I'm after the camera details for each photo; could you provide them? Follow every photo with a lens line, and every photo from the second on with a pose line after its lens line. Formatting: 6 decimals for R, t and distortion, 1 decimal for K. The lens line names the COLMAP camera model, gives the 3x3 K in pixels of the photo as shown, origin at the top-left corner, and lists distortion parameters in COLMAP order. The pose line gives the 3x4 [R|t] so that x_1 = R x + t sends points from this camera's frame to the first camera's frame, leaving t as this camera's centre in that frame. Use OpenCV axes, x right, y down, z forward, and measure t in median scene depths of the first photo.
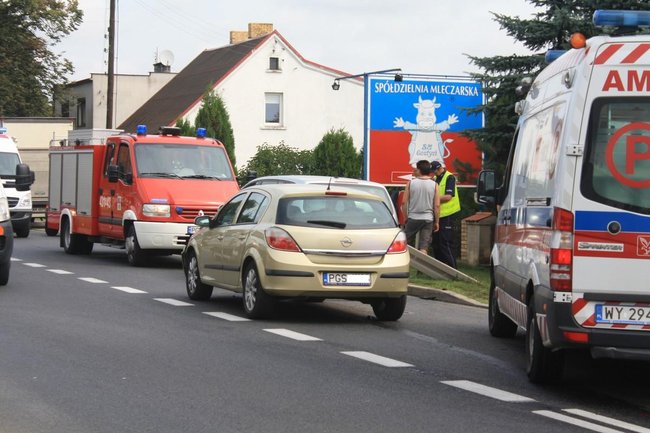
lens RADIAL K [[1697.5, 0, 321.6], [0, 1697.5, 219.4], [0, 0, 1]] dist [0.123872, 0.000000]
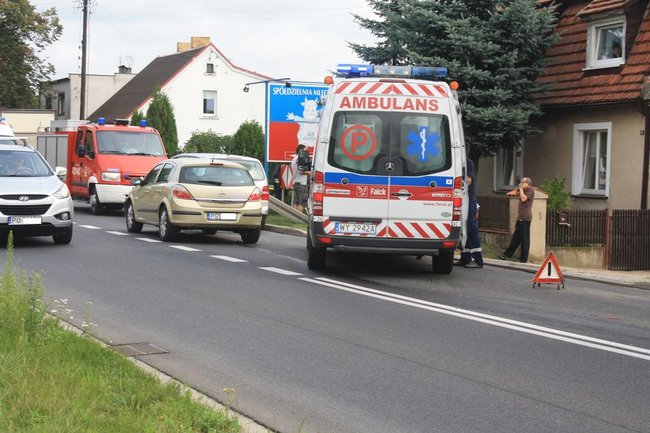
lens RADIAL K [[1451.6, 0, 326.7], [0, 1451.6, 217.8], [0, 0, 1]] dist [0.074007, 0.000000]
pose [[0.999216, 0.005138, 0.039251, 0.037026], [-0.005802, 0.999842, 0.016818, 0.007453], [-0.039158, -0.017032, 0.999088, -0.242240]]
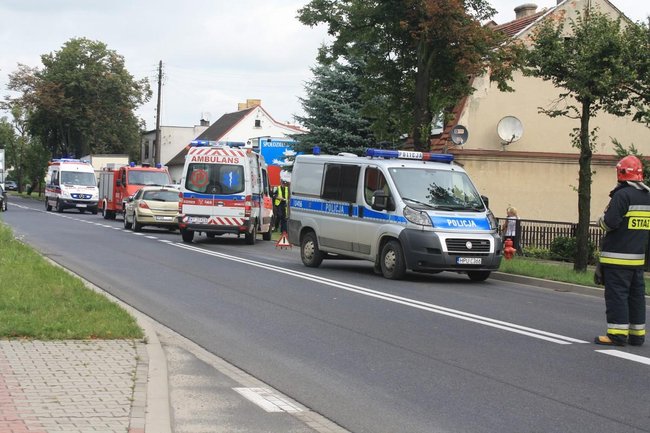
lens RADIAL K [[1413.2, 0, 322.2], [0, 1413.2, 215.4], [0, 0, 1]] dist [0.037417, 0.000000]
pose [[0.997483, 0.019107, -0.068284, 0.281698], [-0.019751, 0.999767, -0.008765, 0.028281], [0.068101, 0.010092, 0.997627, -0.893331]]
